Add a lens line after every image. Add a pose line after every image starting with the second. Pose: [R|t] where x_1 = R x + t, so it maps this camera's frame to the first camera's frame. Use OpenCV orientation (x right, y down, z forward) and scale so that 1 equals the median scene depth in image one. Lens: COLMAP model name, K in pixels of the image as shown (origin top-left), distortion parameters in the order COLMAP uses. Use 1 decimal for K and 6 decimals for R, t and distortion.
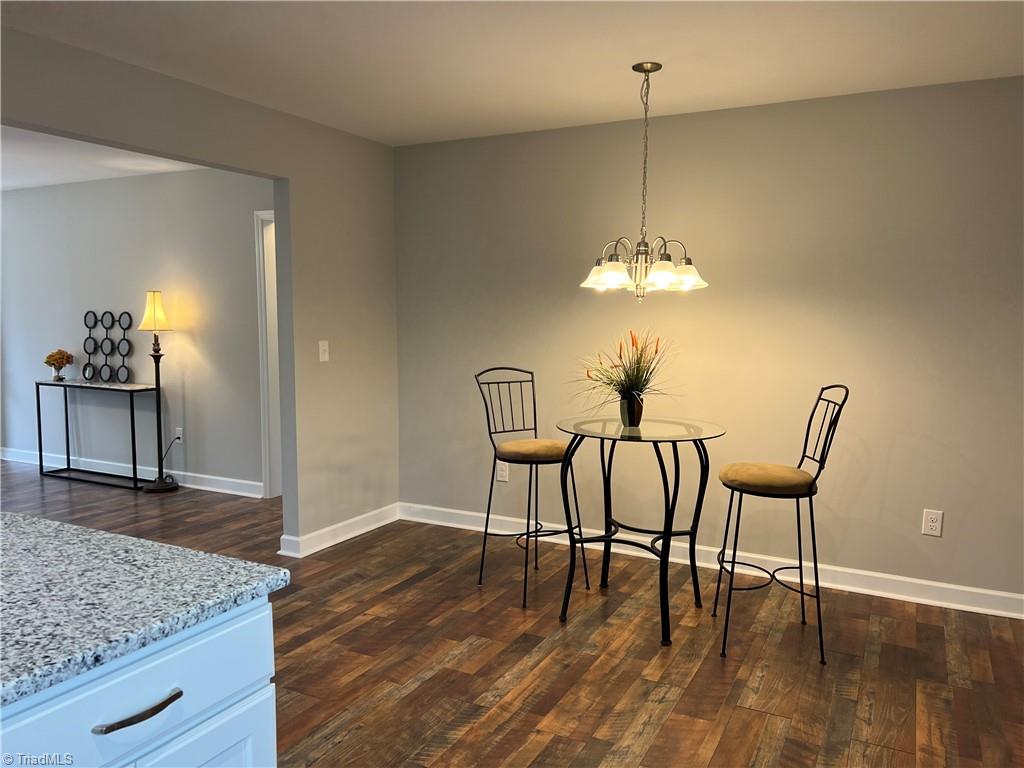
lens RADIAL K [[775.2, 0, 511.6], [0, 775.2, 388.2], [0, 0, 1]] dist [0.043939, -0.057521]
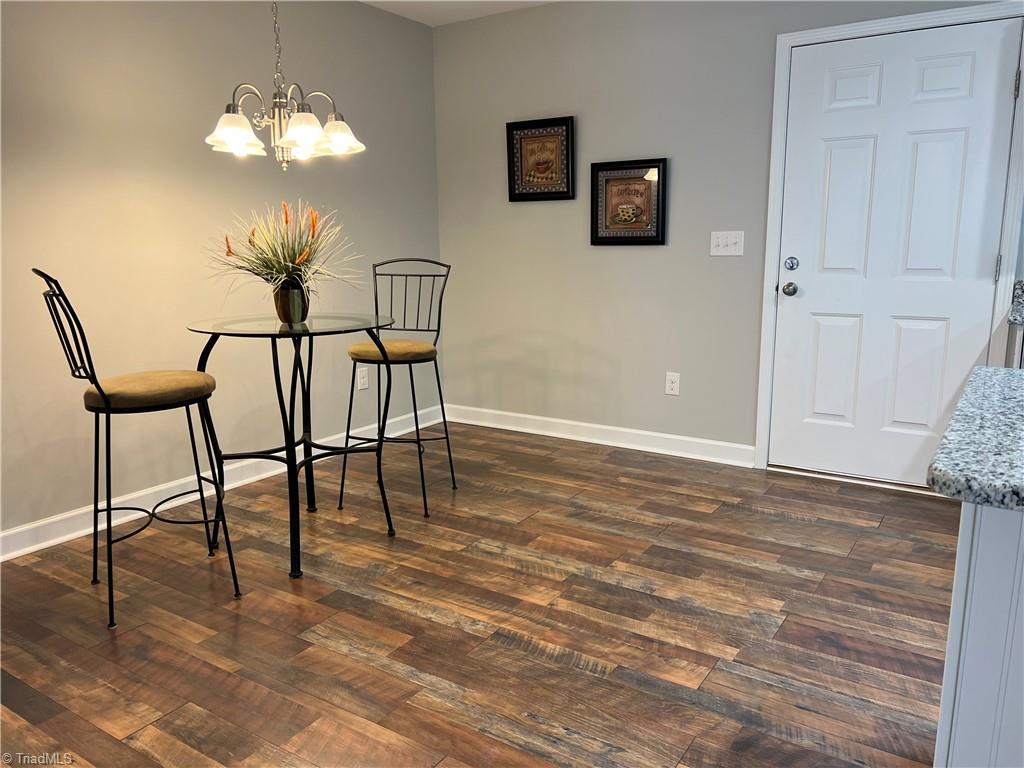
lens RADIAL K [[775.2, 0, 511.6], [0, 775.2, 388.2], [0, 0, 1]] dist [0.043939, -0.057521]
pose [[0.098381, -0.199144, 0.975019, -0.678544], [0.113187, 0.975654, 0.187853, -0.012731], [-0.988691, 0.091878, 0.118527, 0.706020]]
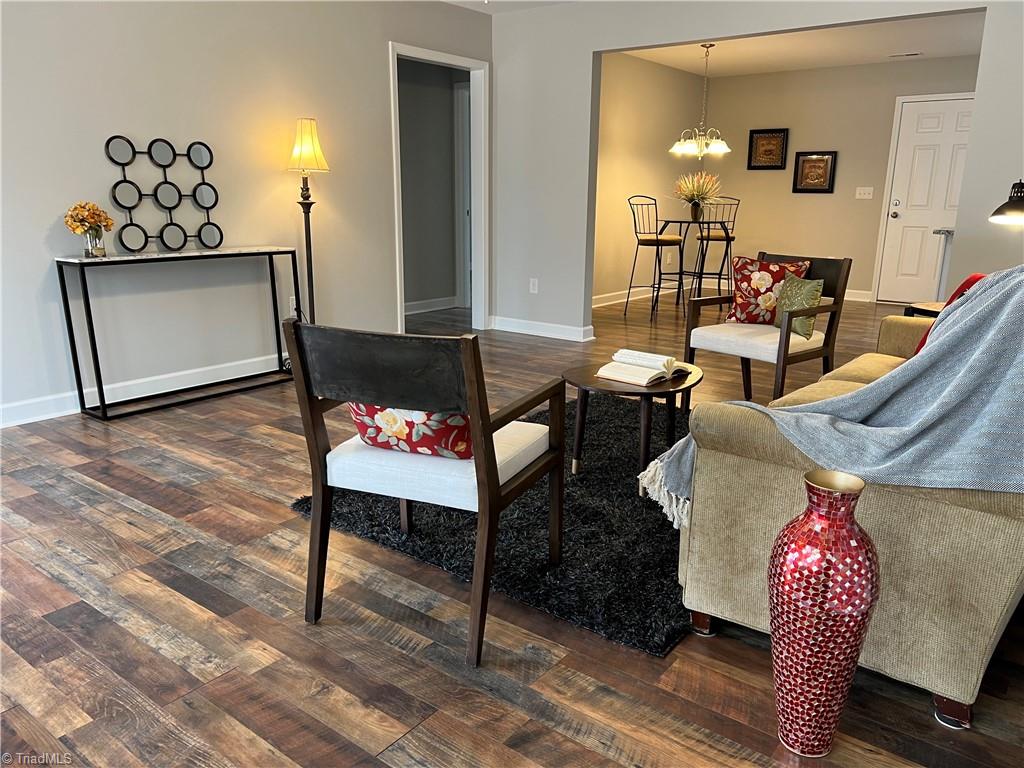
lens RADIAL K [[775.2, 0, 511.6], [0, 775.2, 388.2], [0, 0, 1]] dist [0.043939, -0.057521]
pose [[0.170623, -0.244700, 0.954468, -2.247031], [0.089356, 0.968524, 0.232330, -0.046085], [-0.981276, 0.045647, 0.187118, 1.192102]]
